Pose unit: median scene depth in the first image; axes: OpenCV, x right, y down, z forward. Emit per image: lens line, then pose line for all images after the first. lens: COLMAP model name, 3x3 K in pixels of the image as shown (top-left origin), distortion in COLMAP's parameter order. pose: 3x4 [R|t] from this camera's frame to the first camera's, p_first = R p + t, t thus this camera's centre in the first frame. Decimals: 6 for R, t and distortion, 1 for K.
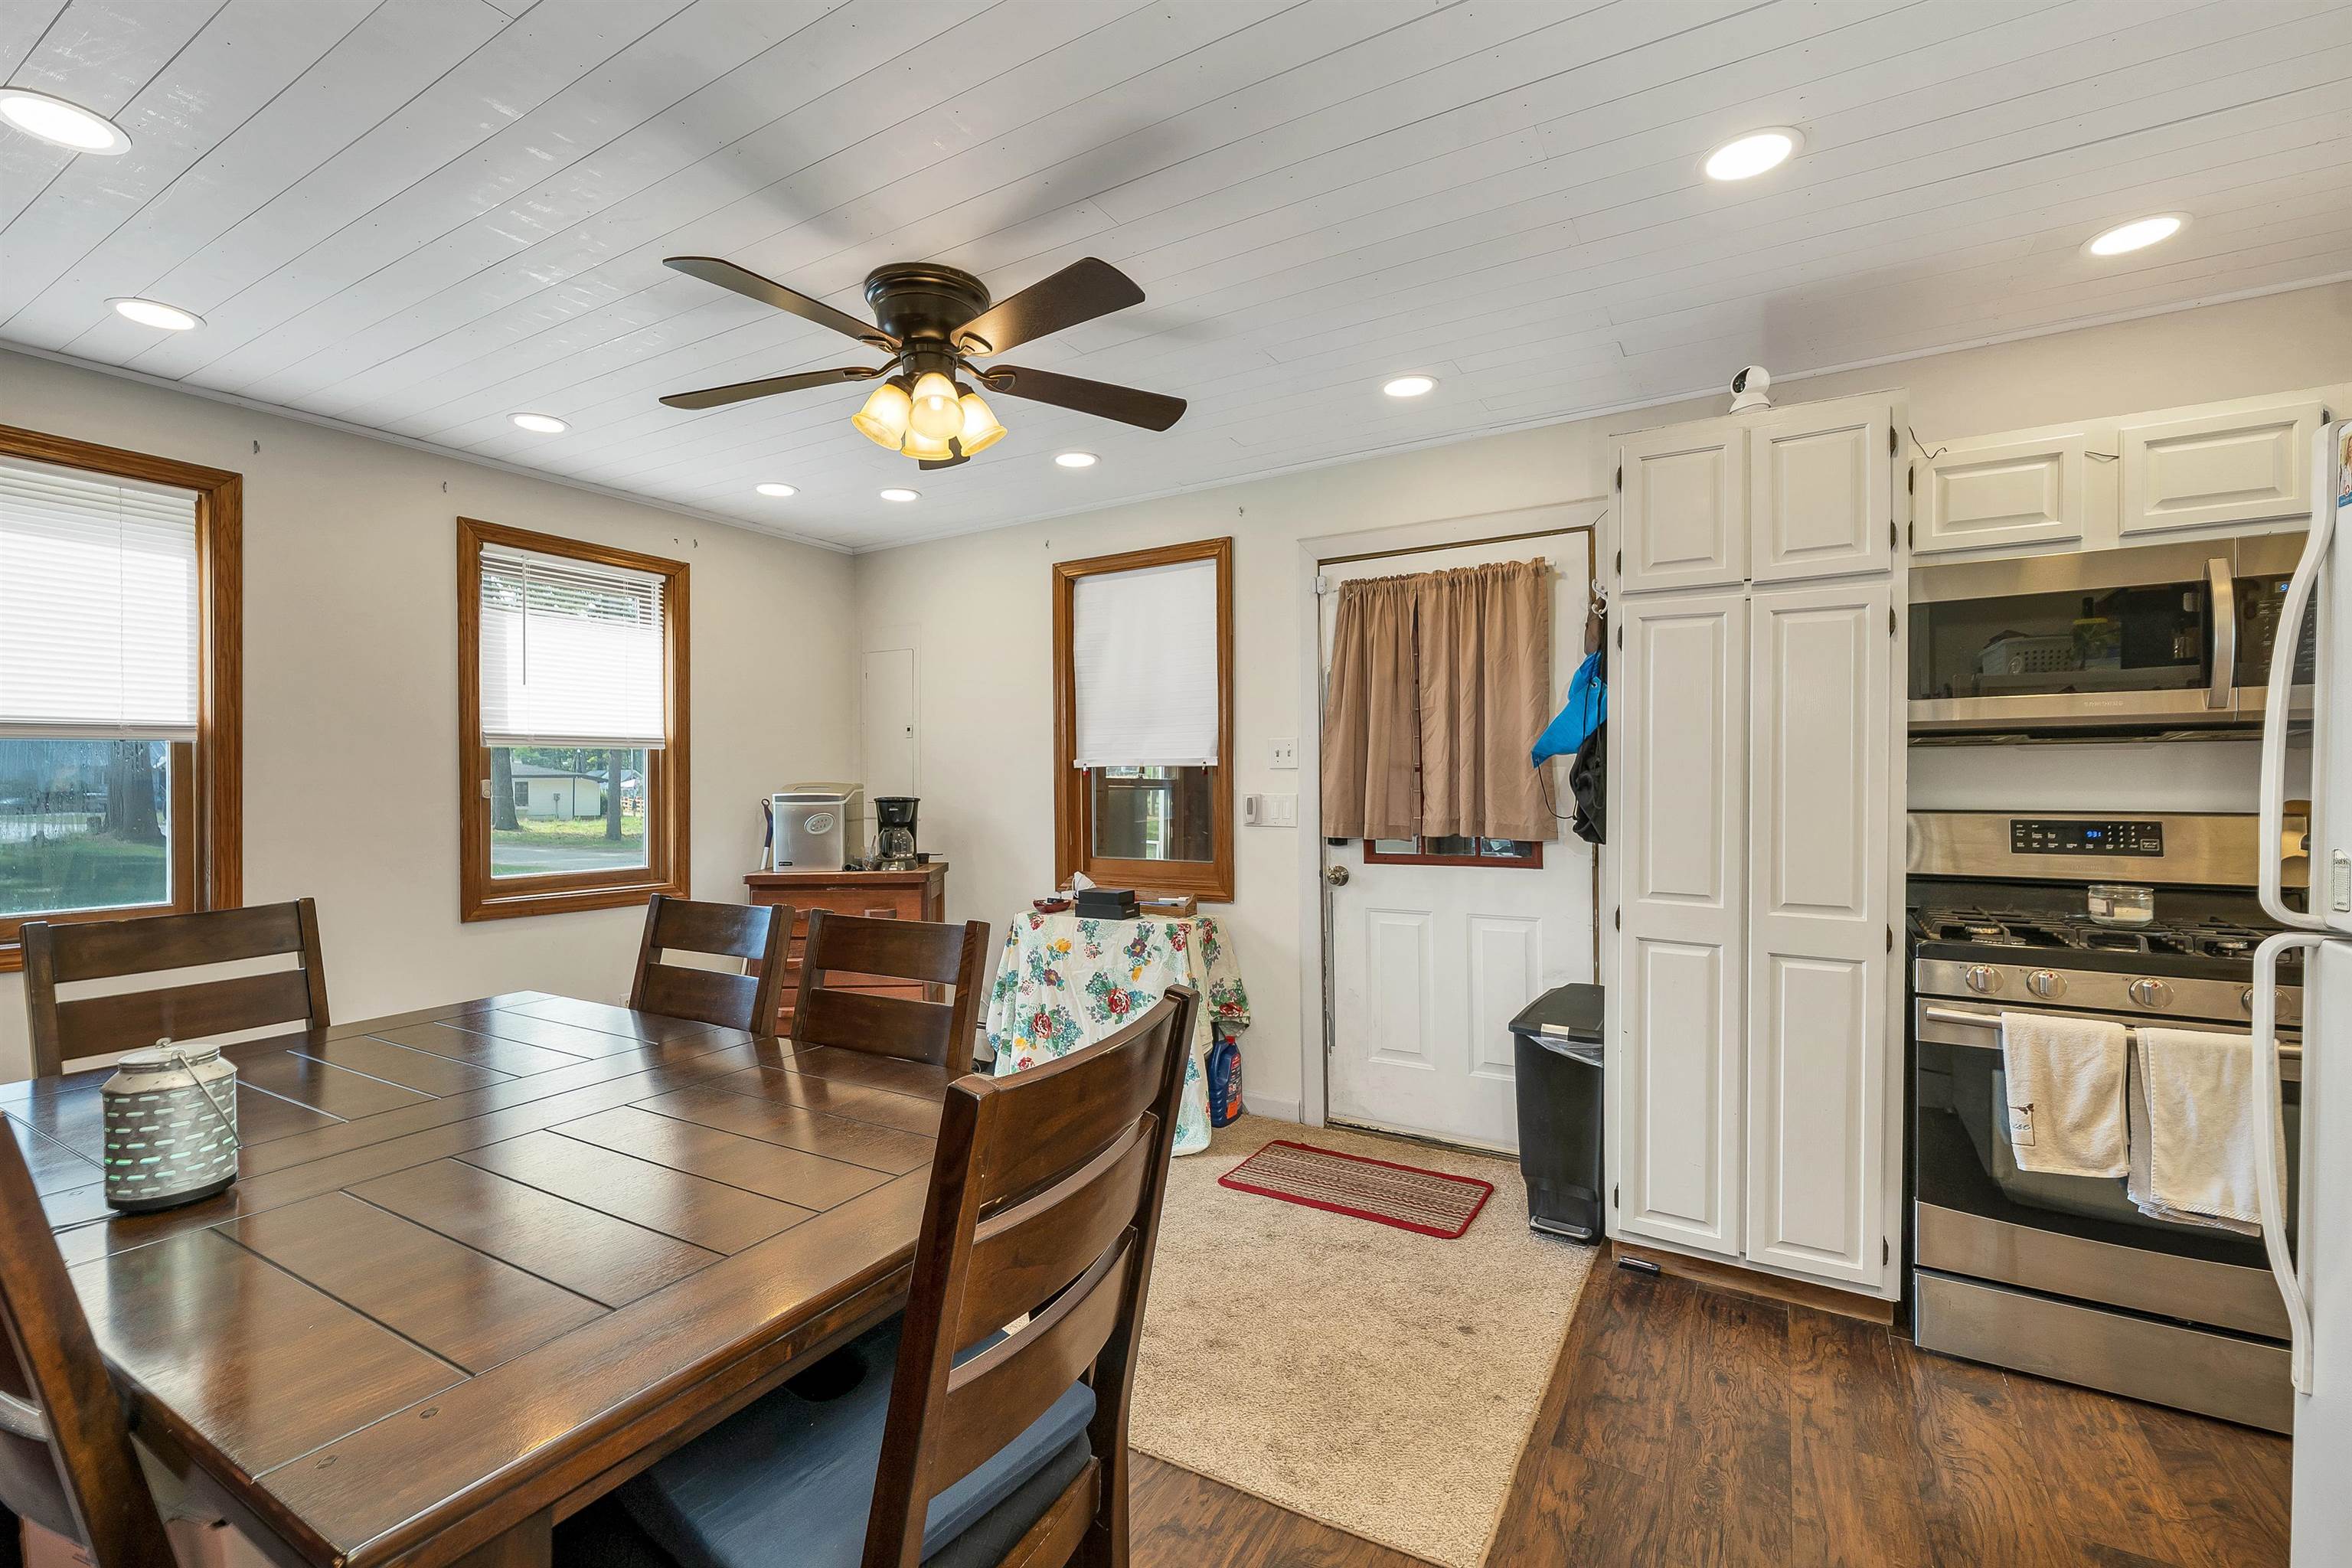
lens RADIAL K [[1007.5, 0, 1163.7], [0, 1007.5, 786.7], [0, 0, 1]] dist [0.002105, 0.000325]
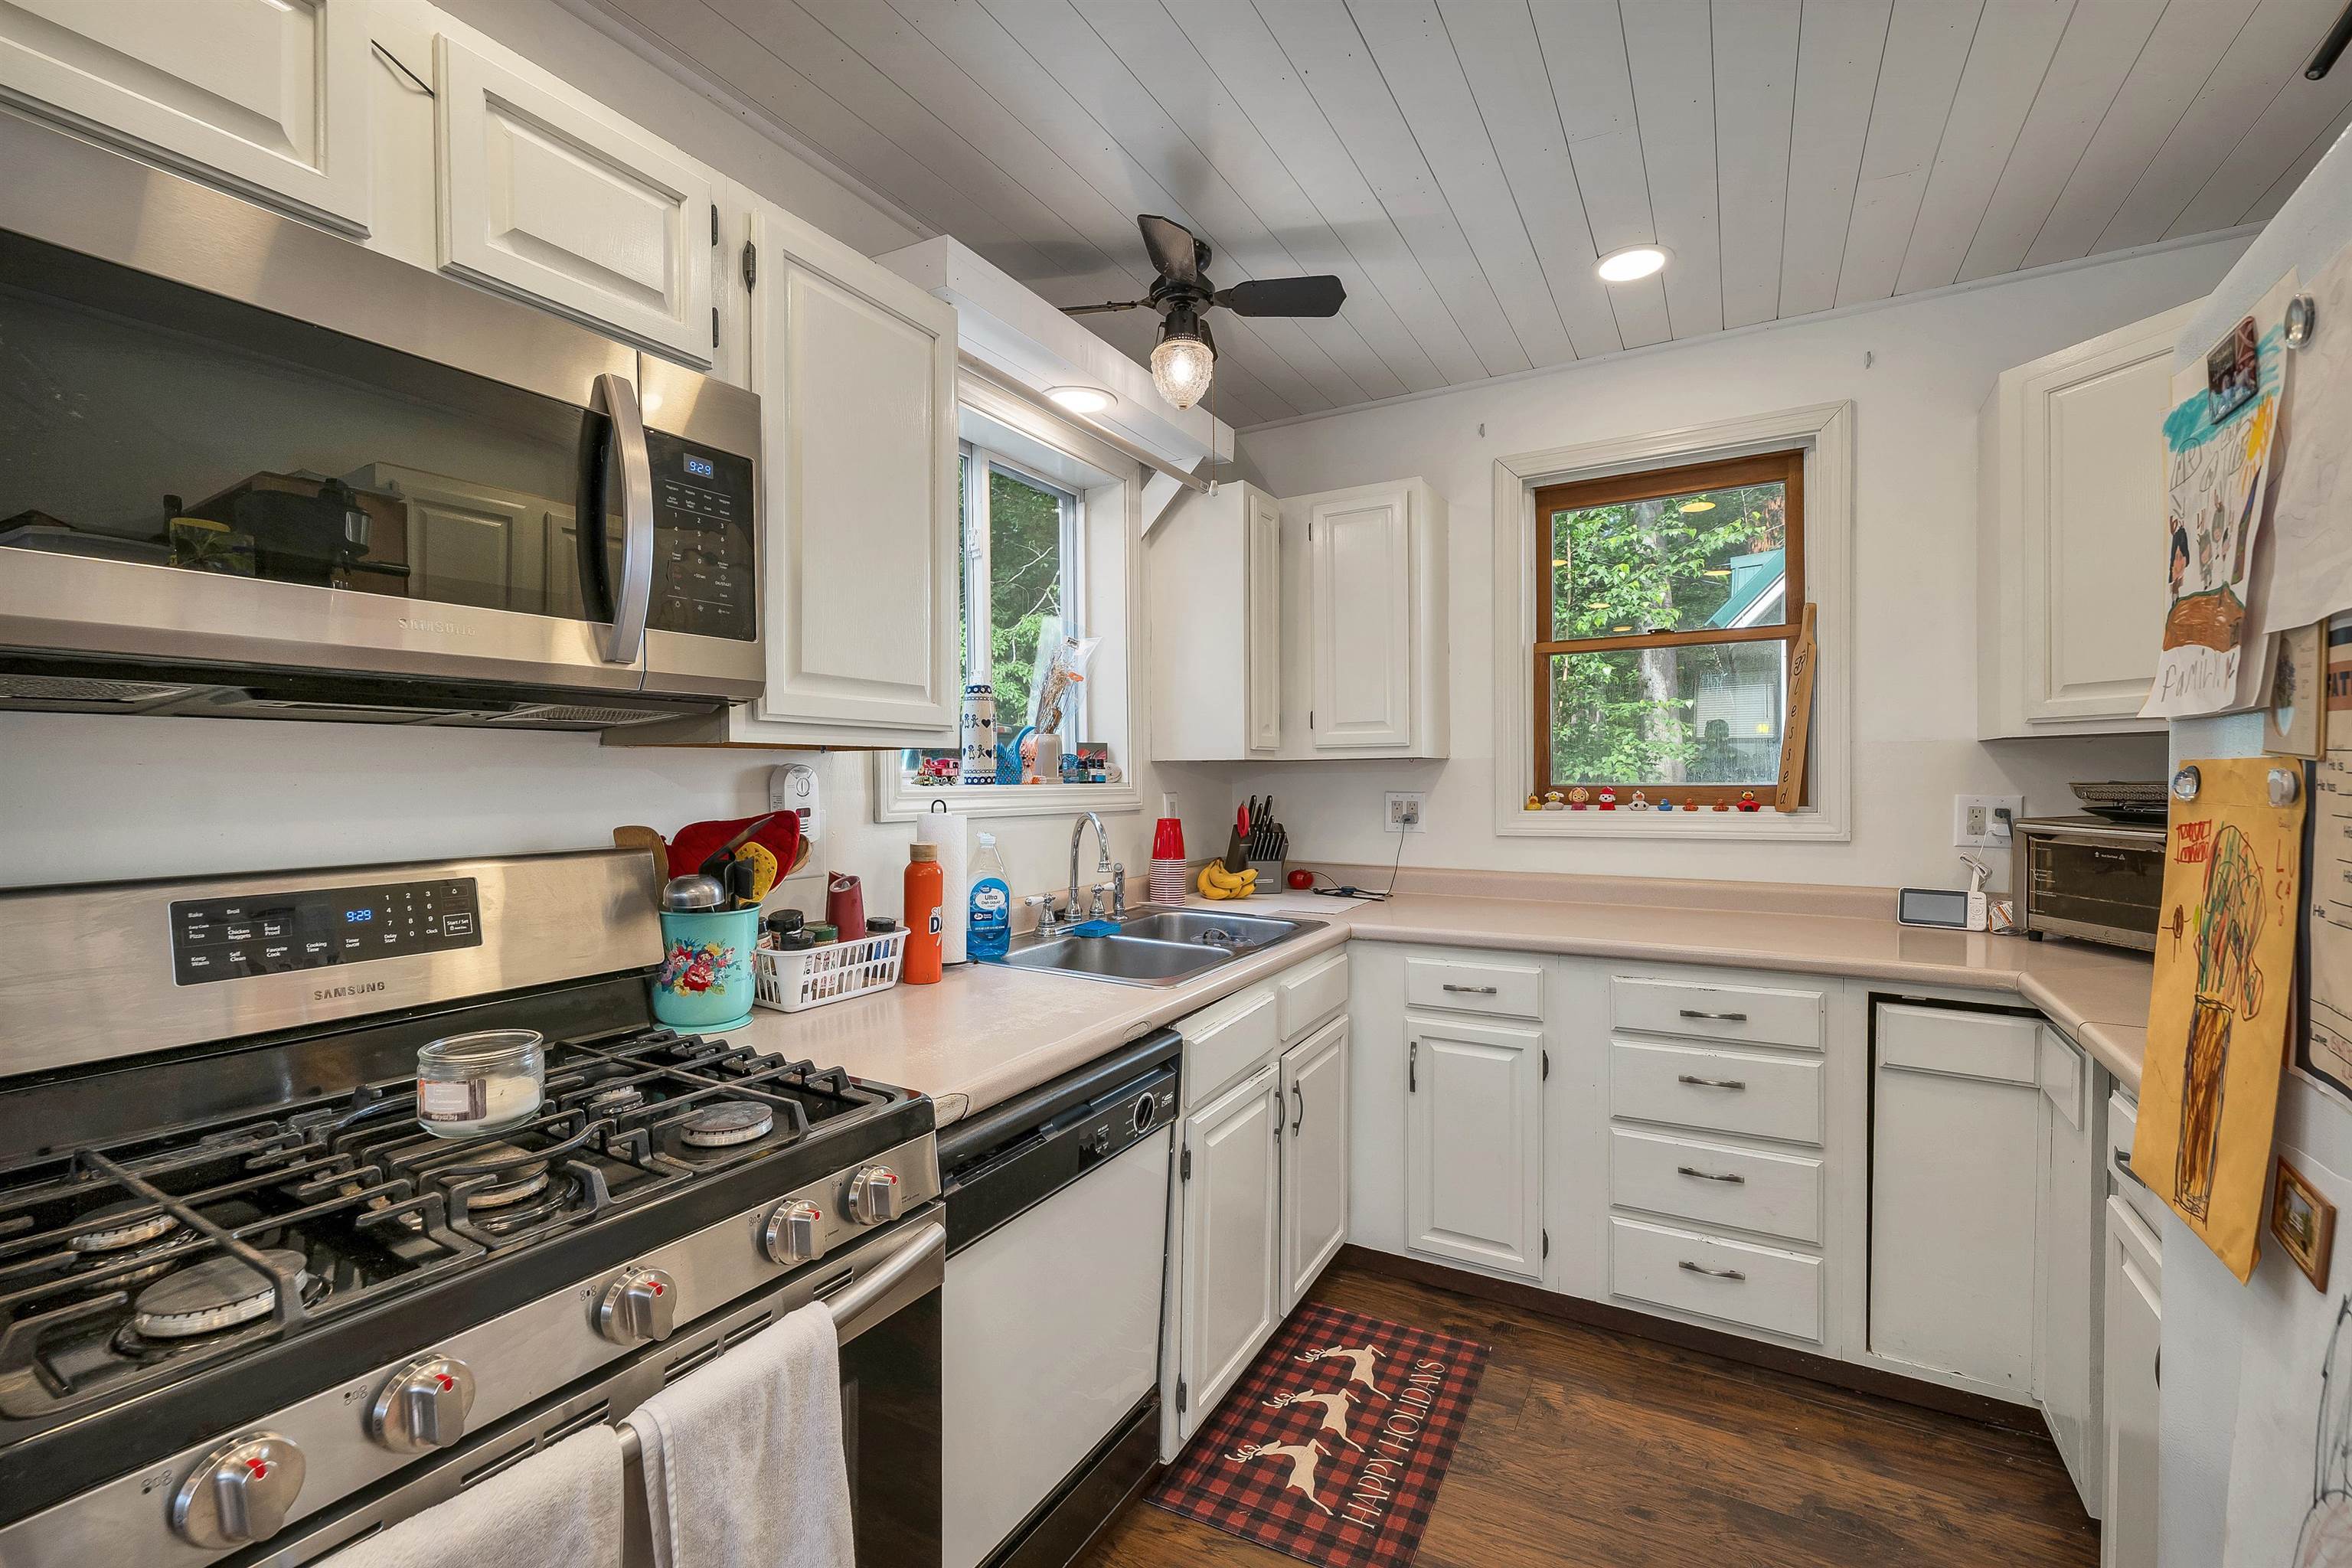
lens RADIAL K [[1007.5, 0, 1163.7], [0, 1007.5, 786.7], [0, 0, 1]] dist [0.002105, 0.000325]
pose [[-0.032377, -0.008745, 0.999437, 0.308813], [0.011906, 0.999887, 0.009135, -0.008518], [-0.999405, 0.012195, -0.032270, 0.447558]]
